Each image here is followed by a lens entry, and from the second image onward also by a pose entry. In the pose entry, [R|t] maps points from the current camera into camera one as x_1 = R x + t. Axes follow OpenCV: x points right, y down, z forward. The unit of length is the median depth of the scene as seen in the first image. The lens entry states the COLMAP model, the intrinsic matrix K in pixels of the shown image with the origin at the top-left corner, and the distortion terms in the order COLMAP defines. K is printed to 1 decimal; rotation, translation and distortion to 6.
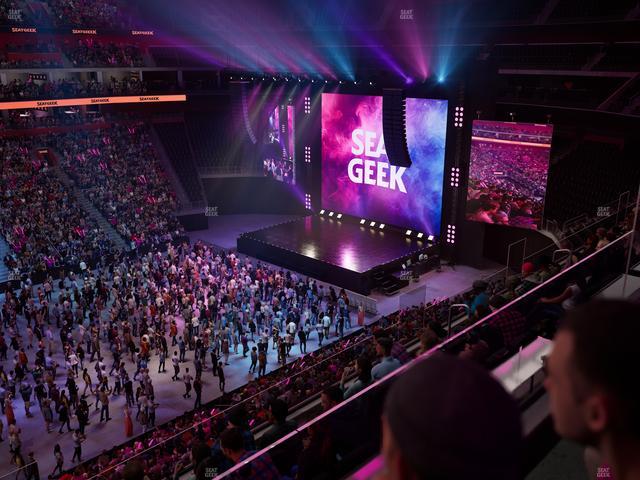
lens RADIAL K [[599.7, 0, 320.6], [0, 599.7, 240.4], [0, 0, 1]] dist [-0.000130, 0.000000]
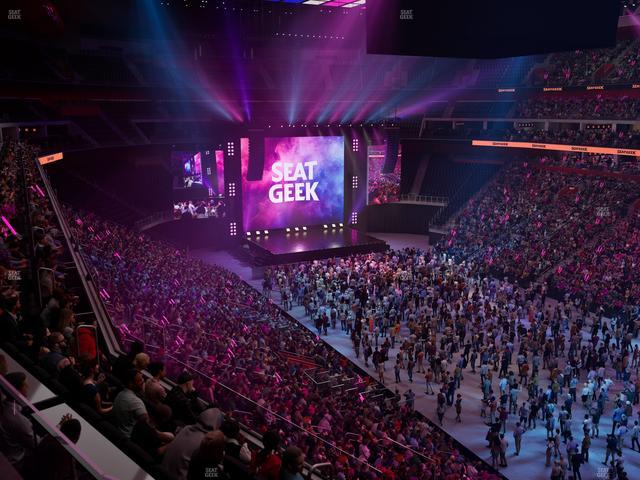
lens RADIAL K [[599.7, 0, 320.0], [0, 599.7, 238.4], [0, 0, 1]] dist [-0.000130, 0.000000]
pose [[0.336900, -0.198311, 0.920419, -1.197560], [0.276452, 0.955314, 0.104640, -0.140155], [-0.900041, 0.219198, 0.376668, 0.455151]]
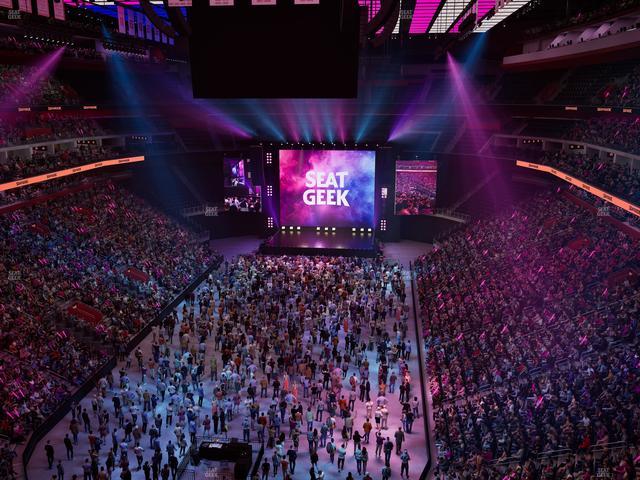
lens RADIAL K [[599.7, 0, 320.8], [0, 599.7, 239.8], [0, 0, 1]] dist [-0.000130, 0.000000]
pose [[0.796026, -0.141765, 0.588426, -0.898239], [0.177605, 0.984097, -0.003174, 0.003950], [-0.578619, 0.107034, 0.808545, -0.290490]]
